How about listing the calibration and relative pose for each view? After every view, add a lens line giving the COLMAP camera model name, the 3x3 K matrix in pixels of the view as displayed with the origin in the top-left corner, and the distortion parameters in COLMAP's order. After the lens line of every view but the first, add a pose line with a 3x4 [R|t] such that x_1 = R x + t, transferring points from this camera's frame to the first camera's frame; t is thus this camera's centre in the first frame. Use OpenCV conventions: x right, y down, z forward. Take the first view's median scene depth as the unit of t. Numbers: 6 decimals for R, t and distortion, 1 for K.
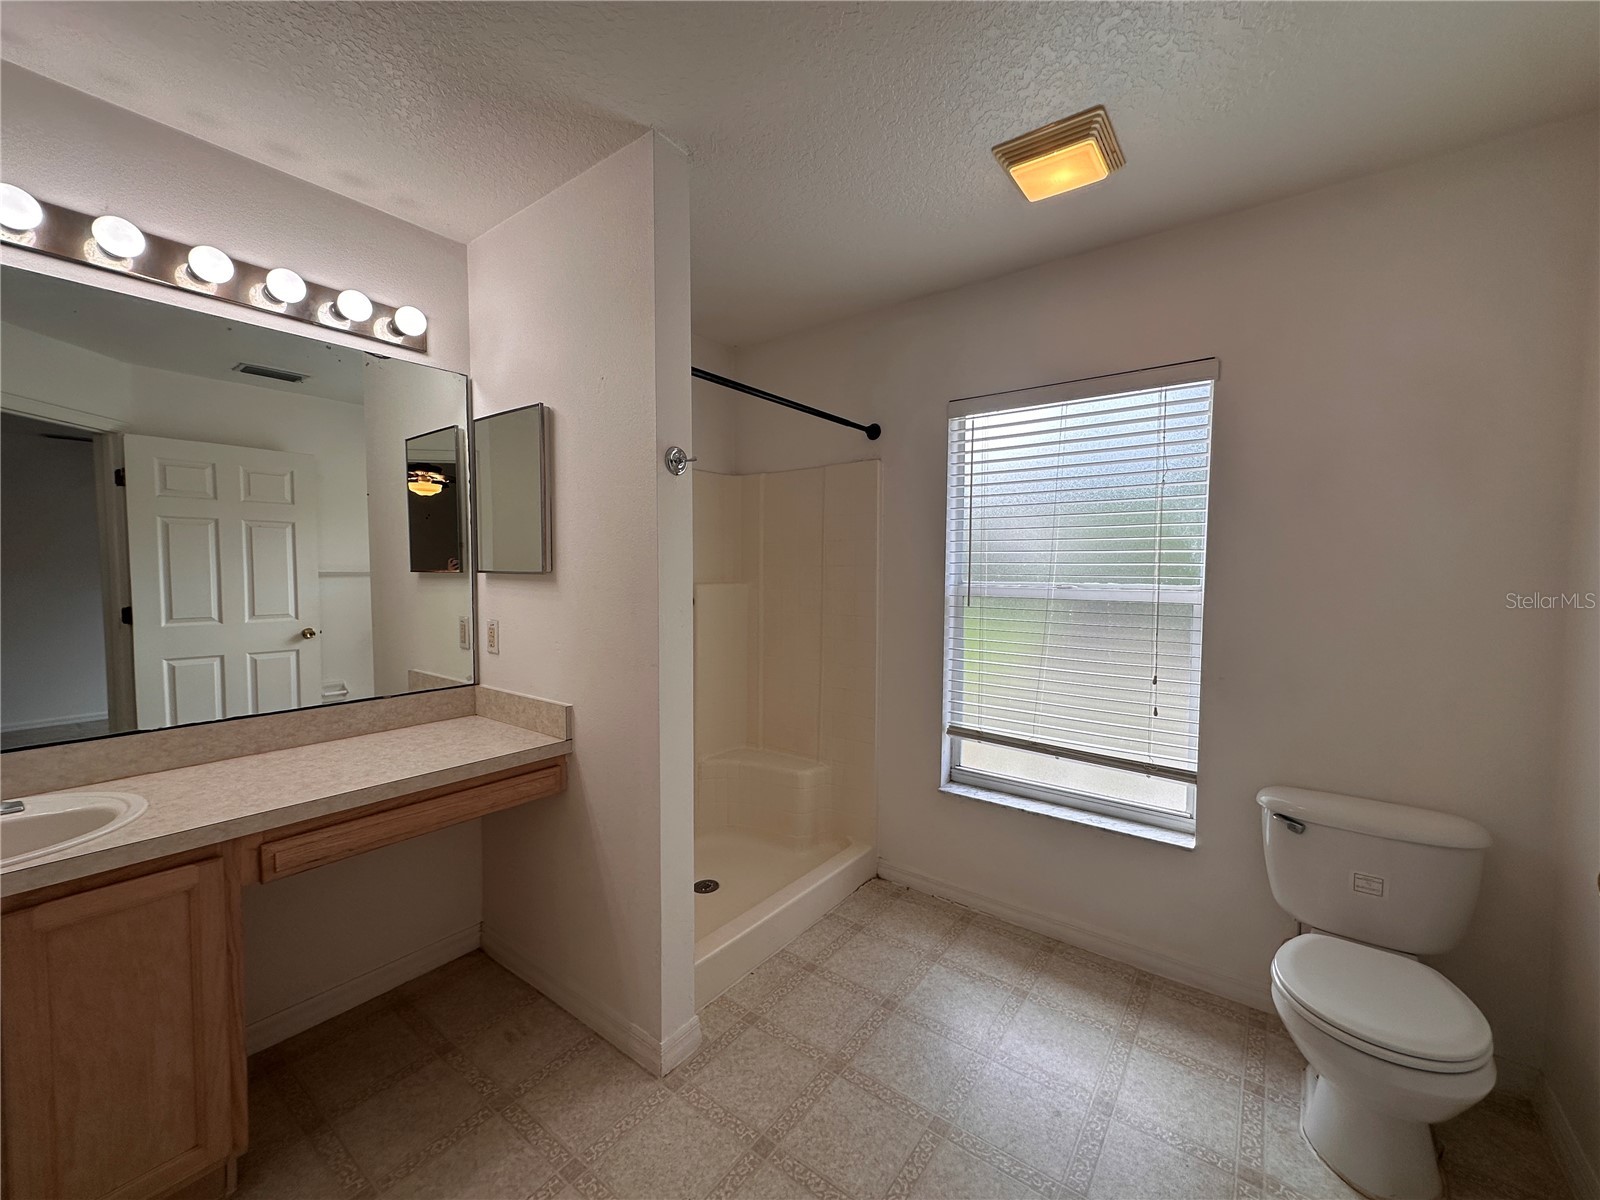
lens RADIAL K [[639.4, 0, 798.3], [0, 639.4, 596.8], [0, 0, 1]] dist [0.011721, -0.001371]
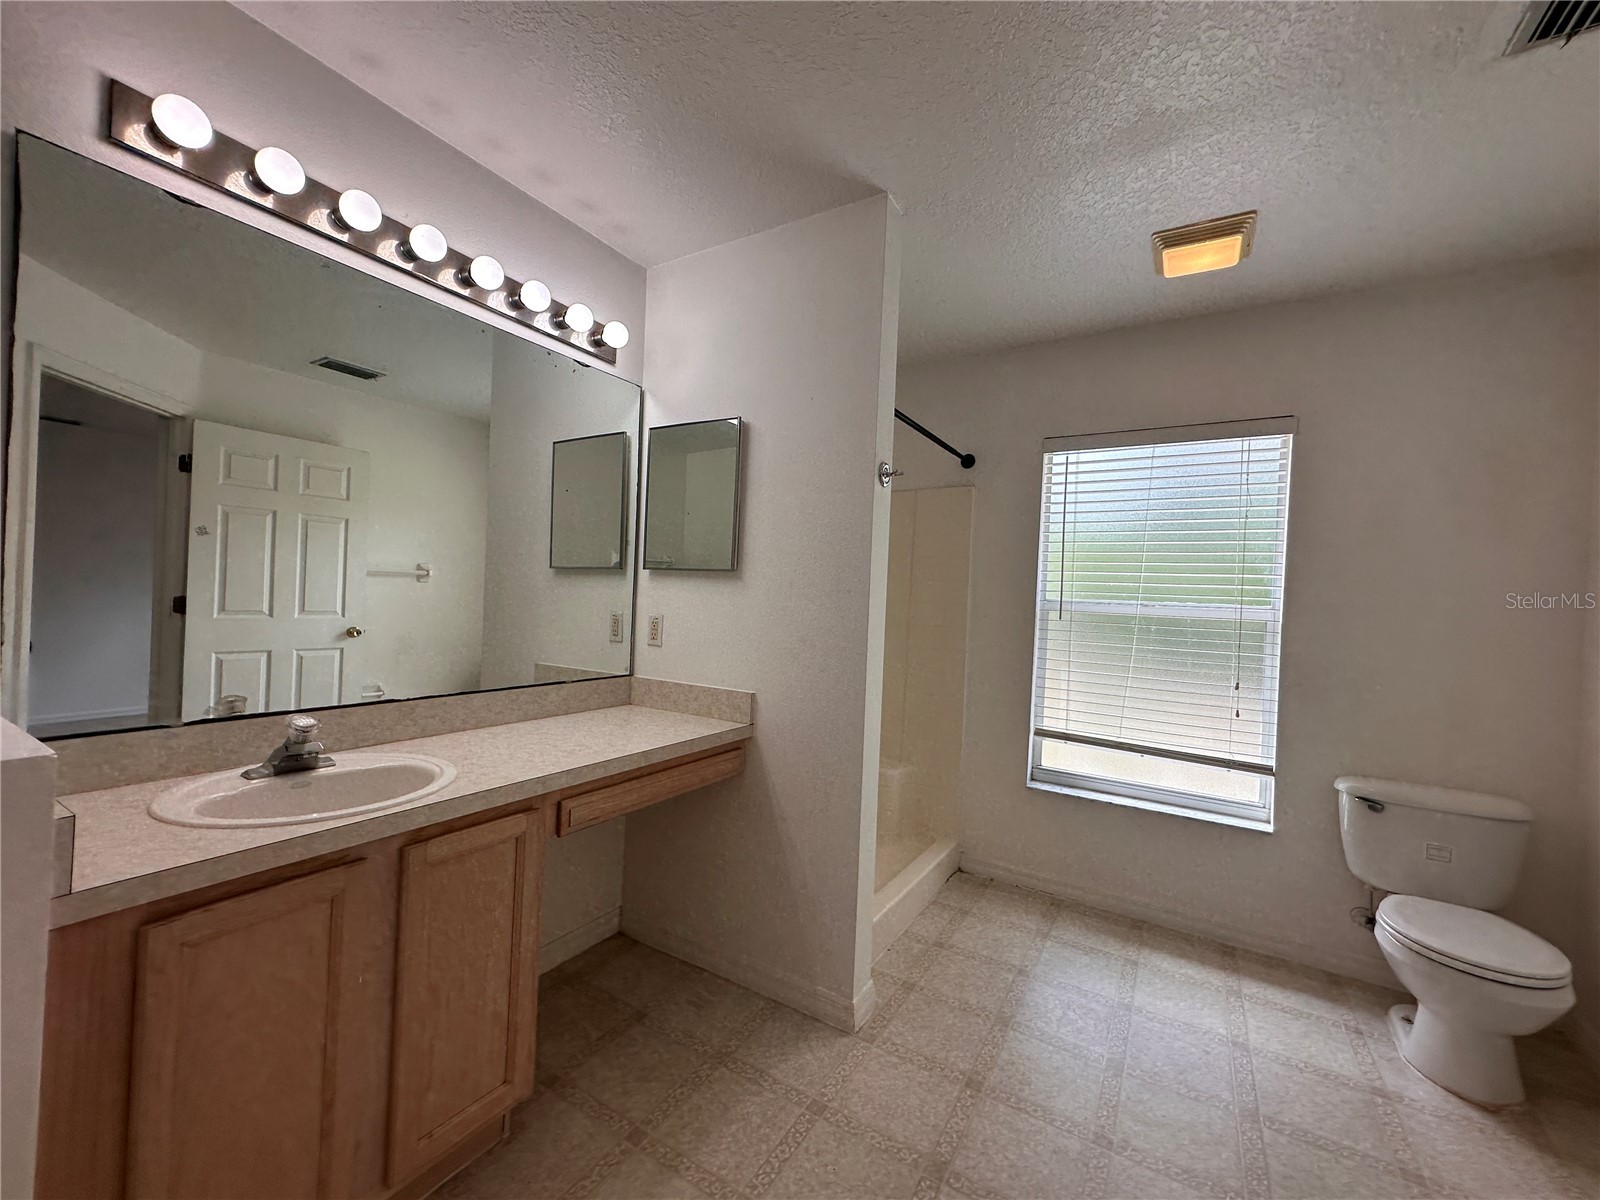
lens RADIAL K [[639.4, 0, 798.3], [0, 639.4, 596.7], [0, 0, 1]] dist [0.011721, -0.001371]
pose [[0.994462, 0.038385, 0.097835, -0.376011], [-0.033985, 0.998351, -0.046253, 0.052373], [-0.099449, 0.042672, 0.994127, -0.088831]]
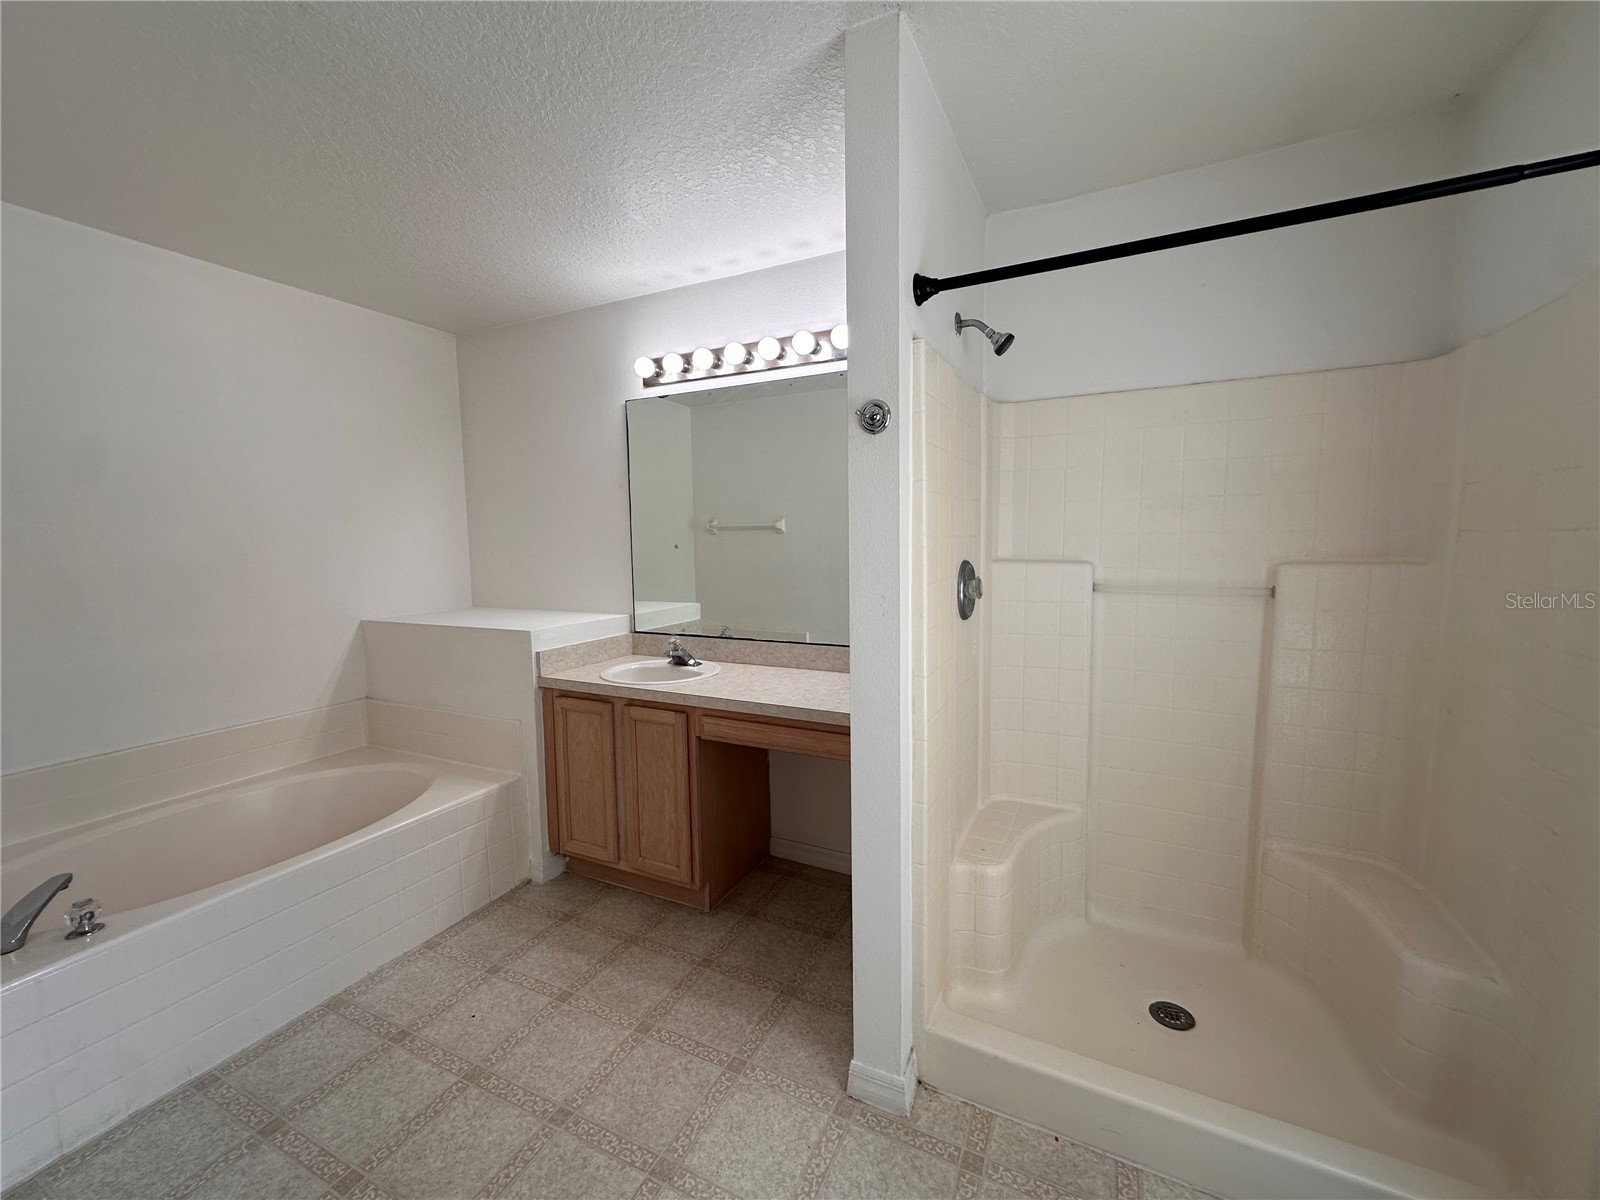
lens RADIAL K [[639.4, 0, 801.1], [0, 639.4, 601.3], [0, 0, 1]] dist [0.011721, -0.001371]
pose [[0.190674, 0.089518, -0.977563, 0.527089], [-0.031690, 0.995876, 0.085014, -0.032801], [0.981142, 0.014769, 0.192724, 0.633899]]
